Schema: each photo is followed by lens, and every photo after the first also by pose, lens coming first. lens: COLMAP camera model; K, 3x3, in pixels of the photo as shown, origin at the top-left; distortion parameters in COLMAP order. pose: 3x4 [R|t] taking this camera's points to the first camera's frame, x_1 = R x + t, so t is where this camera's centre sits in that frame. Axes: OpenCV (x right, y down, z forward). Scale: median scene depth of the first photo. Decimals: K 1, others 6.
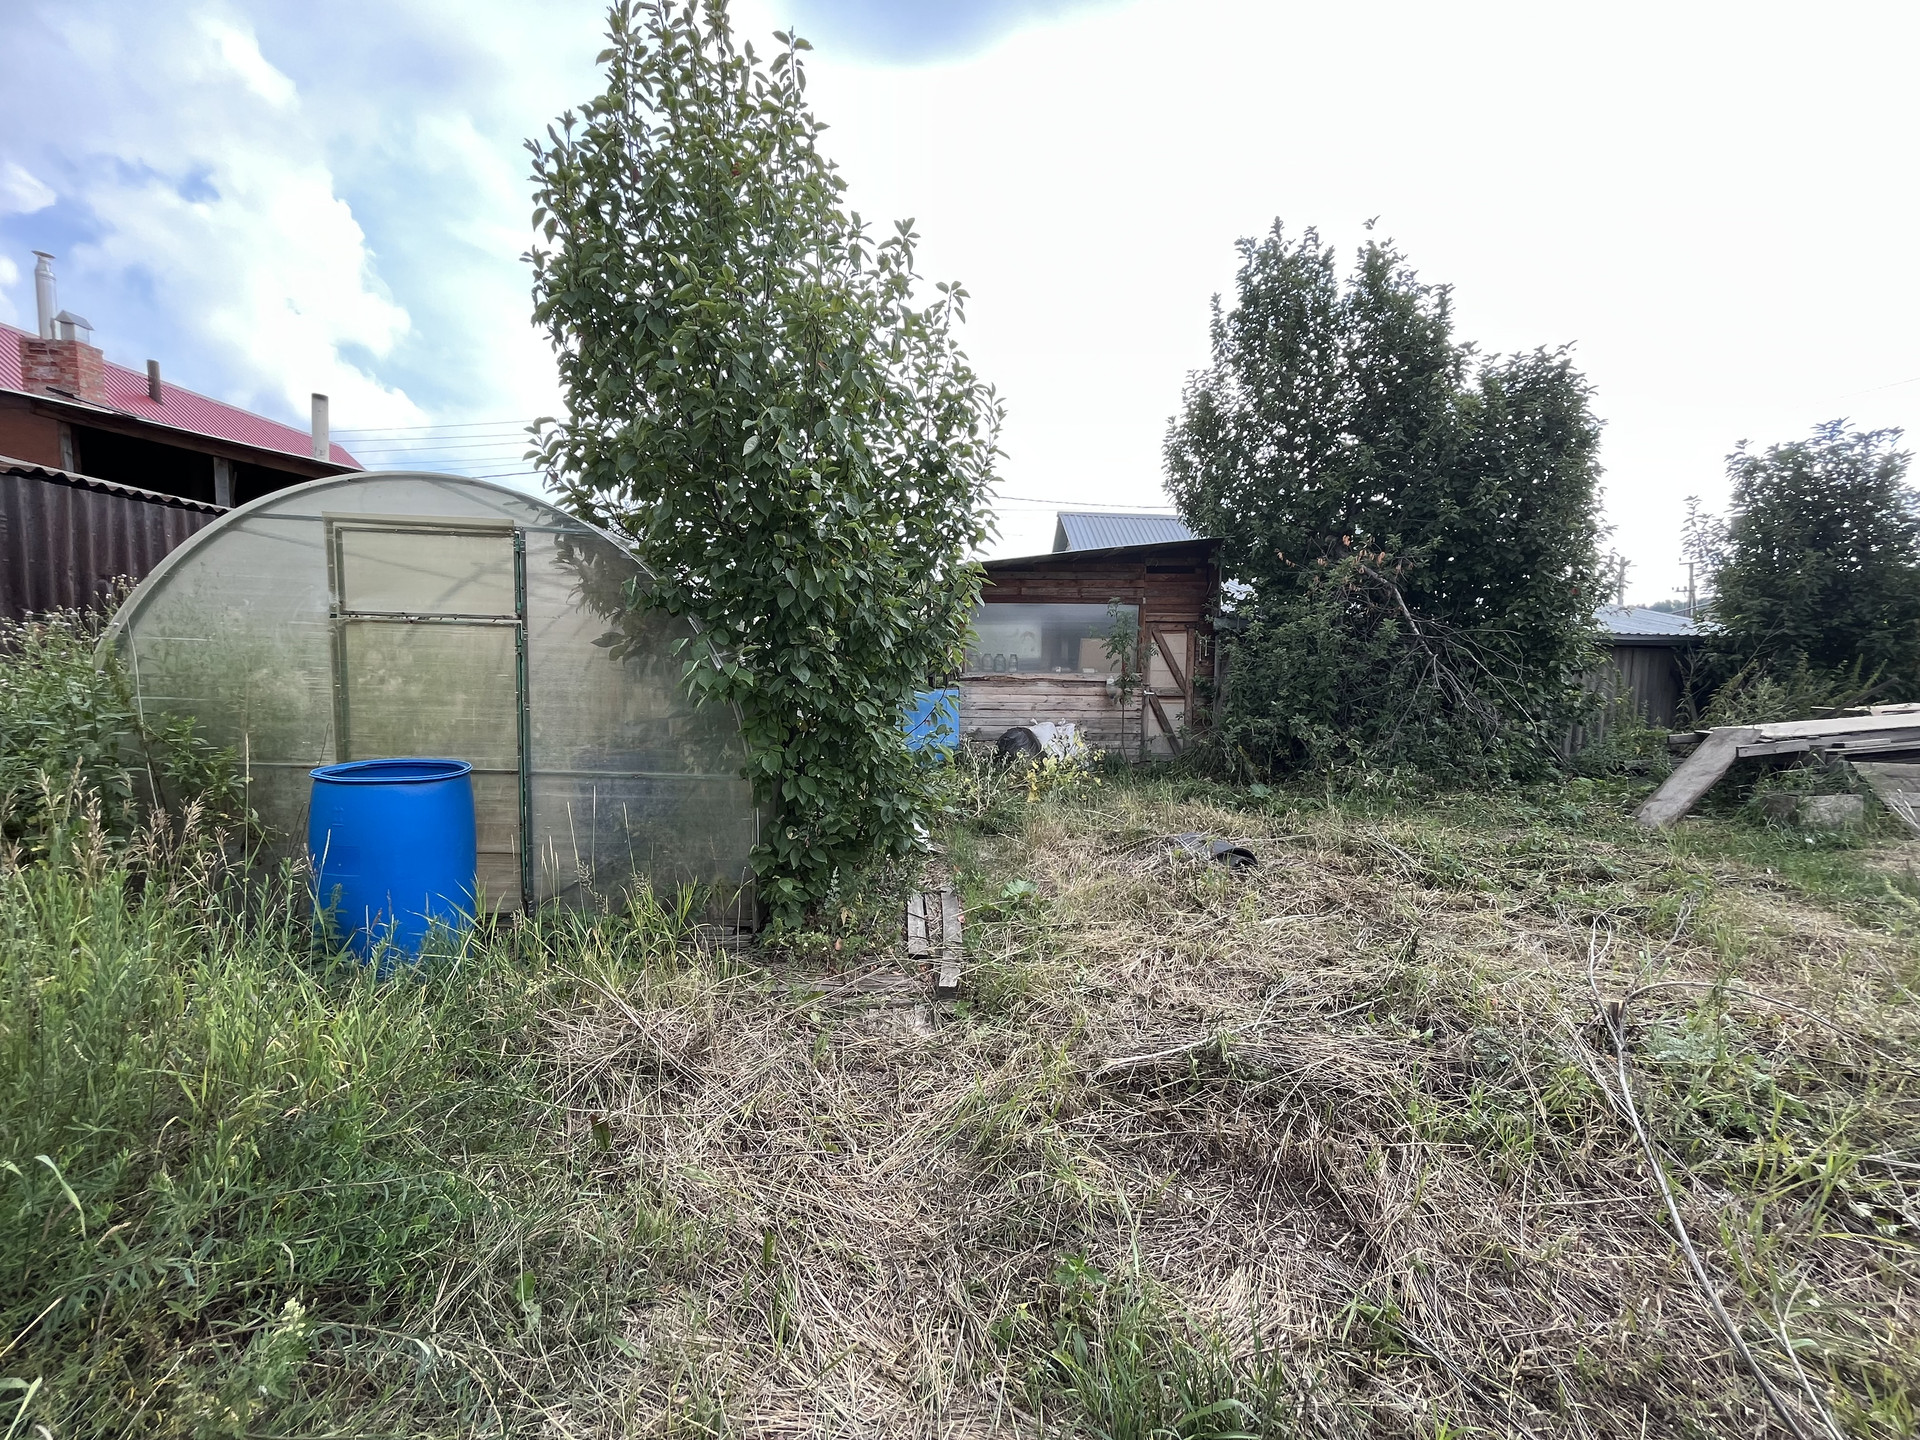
lens RADIAL K [[774.0, 0, 960.0], [0, 774.0, 703.7], [0, 0, 1]] dist [-0.002120, -0.000079]
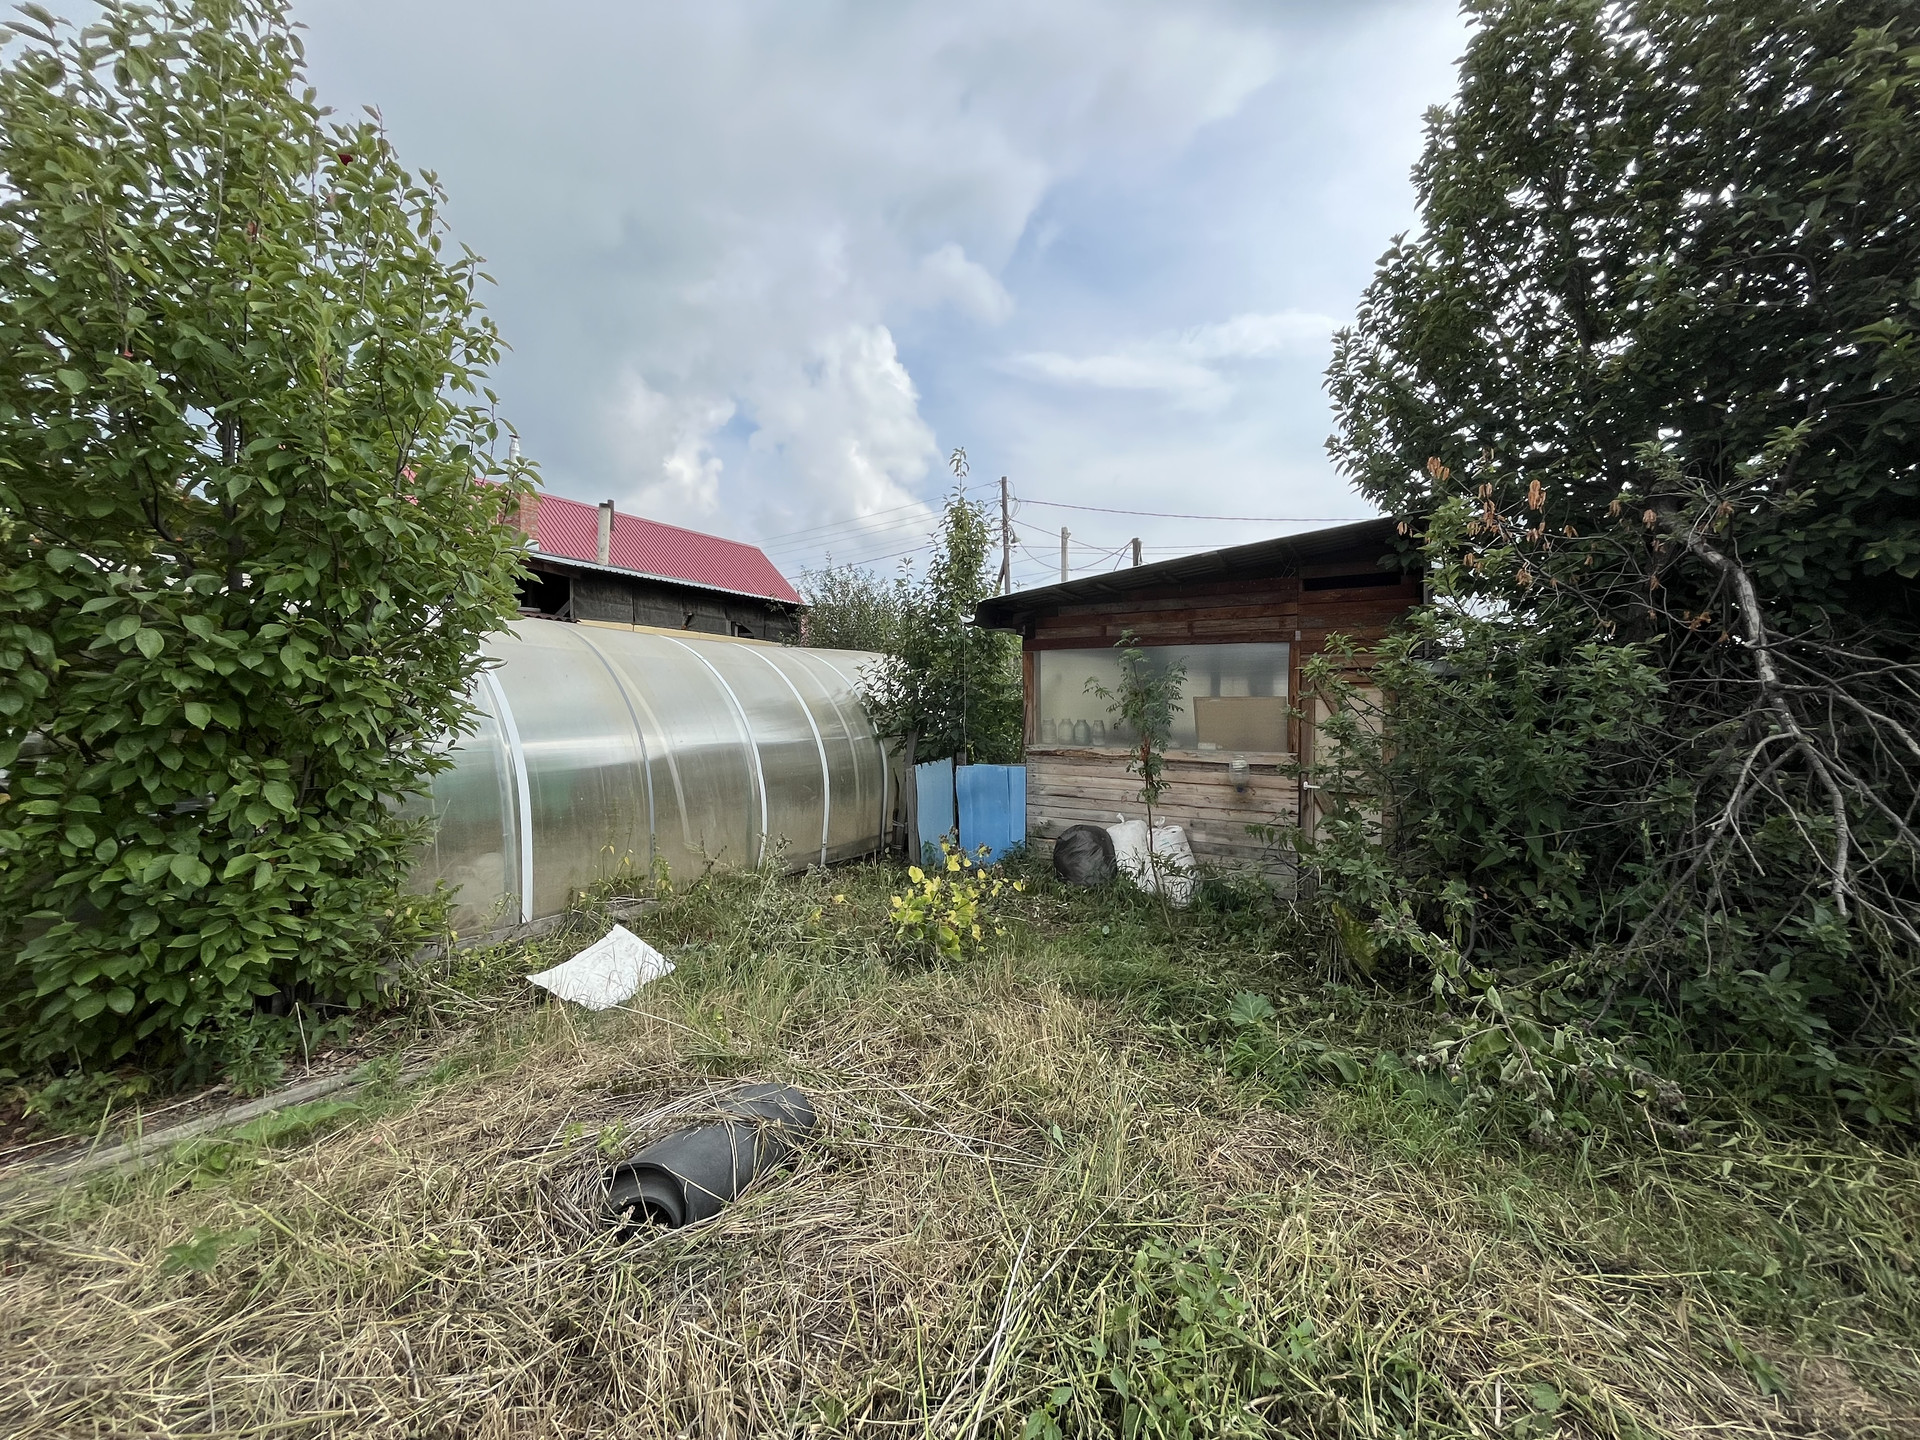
lens RADIAL K [[774.0, 0, 956.9], [0, 774.0, 717.5], [0, 0, 1]] dist [-0.002120, -0.000079]
pose [[0.829857, 0.009571, -0.557894, 0.401175], [-0.042193, 0.998067, -0.045639, -0.032255], [0.556378, 0.061413, 0.828656, 0.389756]]
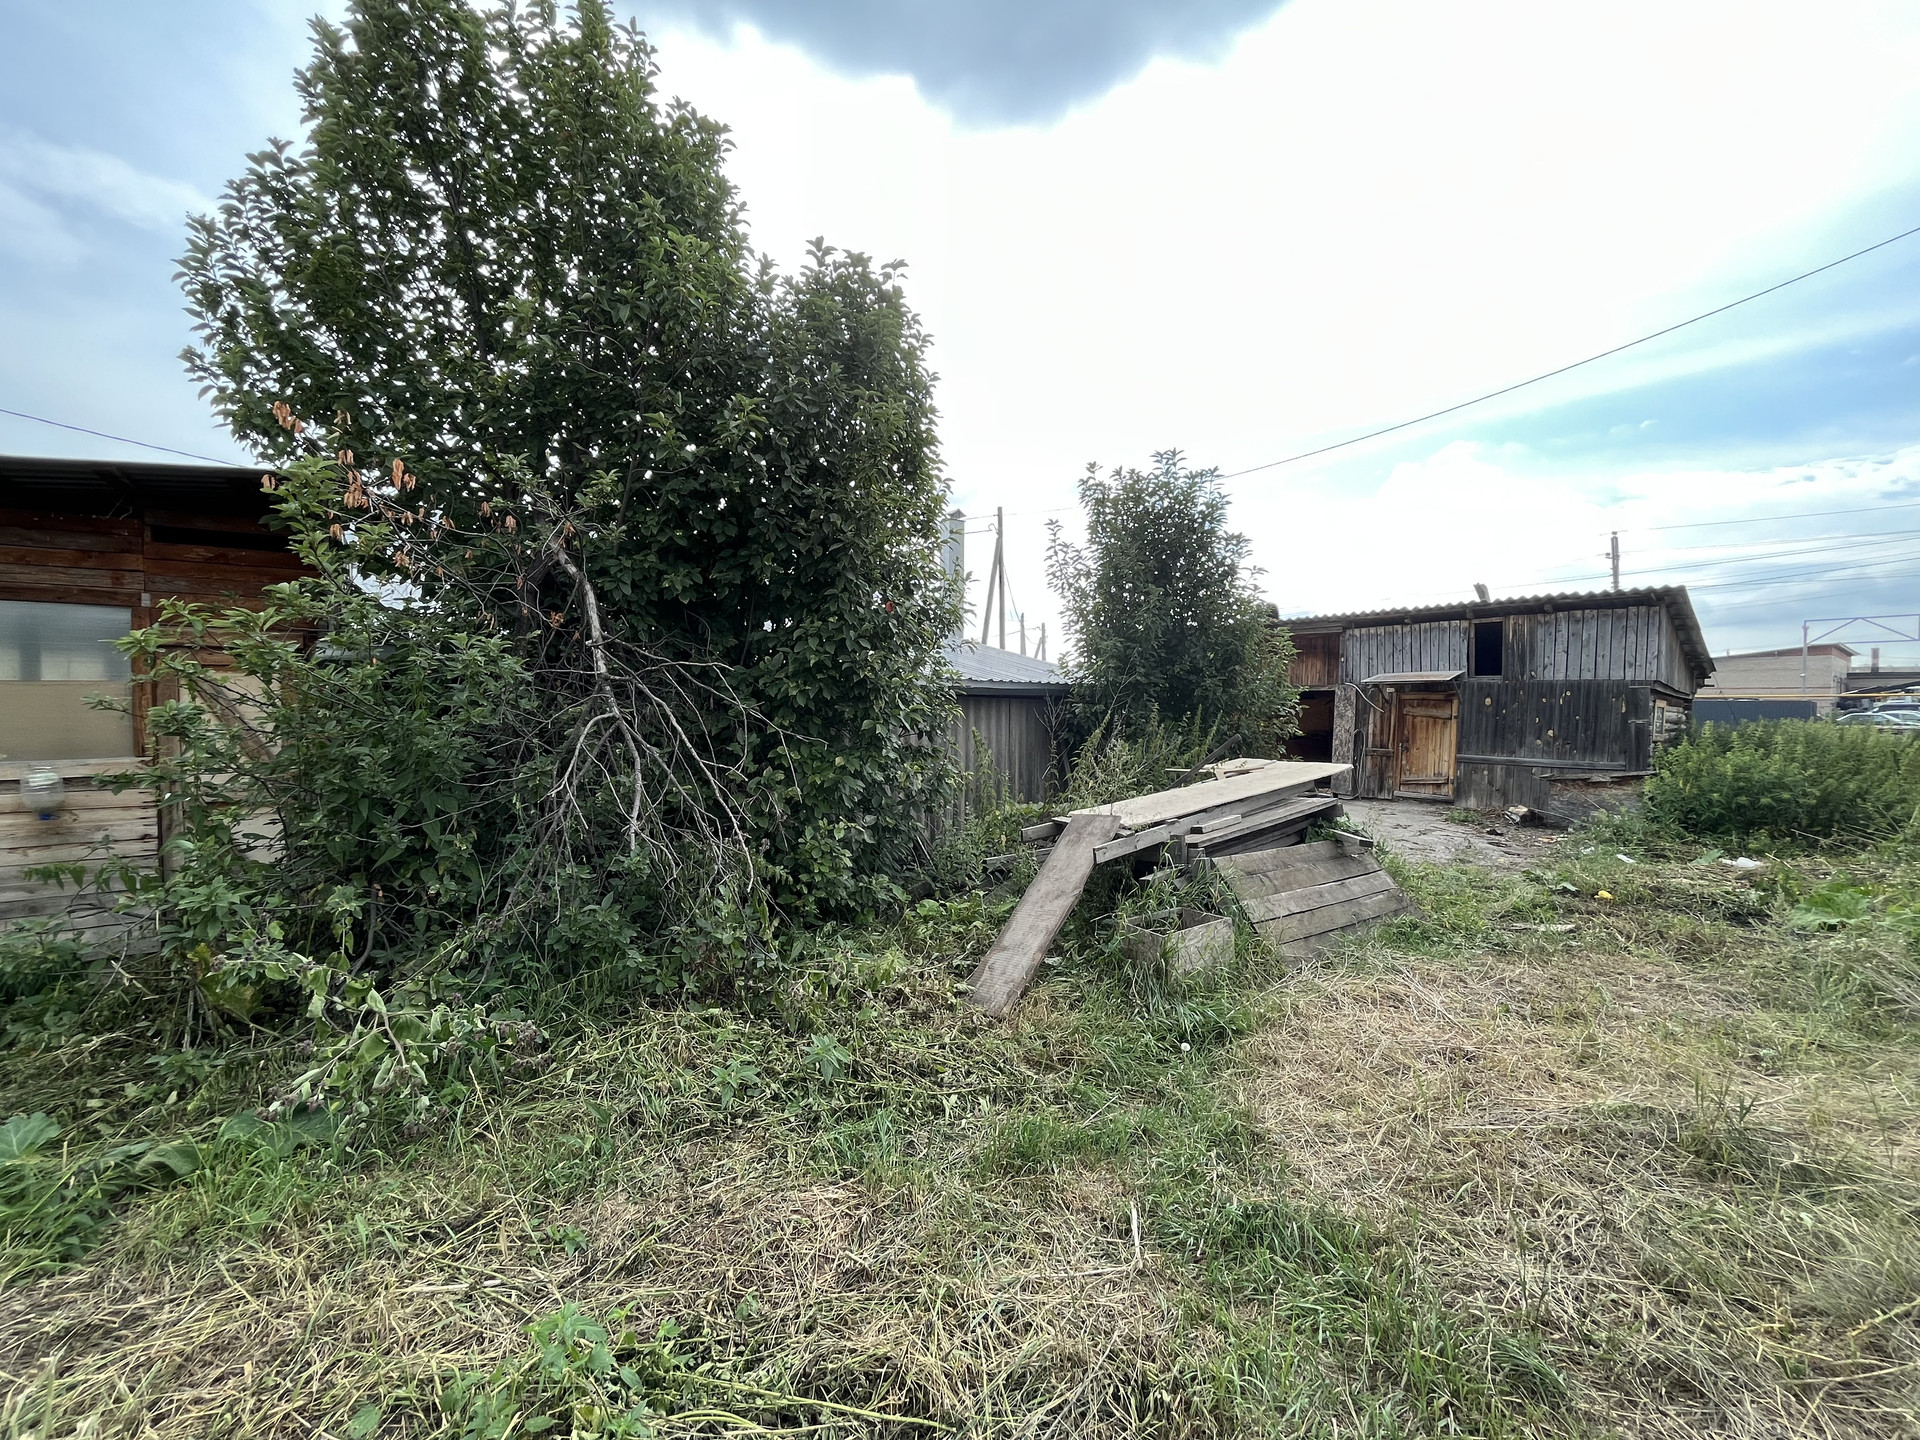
lens RADIAL K [[774.0, 0, 953.7], [0, 774.0, 718.2], [0, 0, 1]] dist [-0.002120, -0.000079]
pose [[0.835376, -0.018592, 0.549365, 0.433408], [0.042764, 0.998597, -0.031232, -0.031769], [-0.548014, 0.049584, 0.834999, 0.404296]]
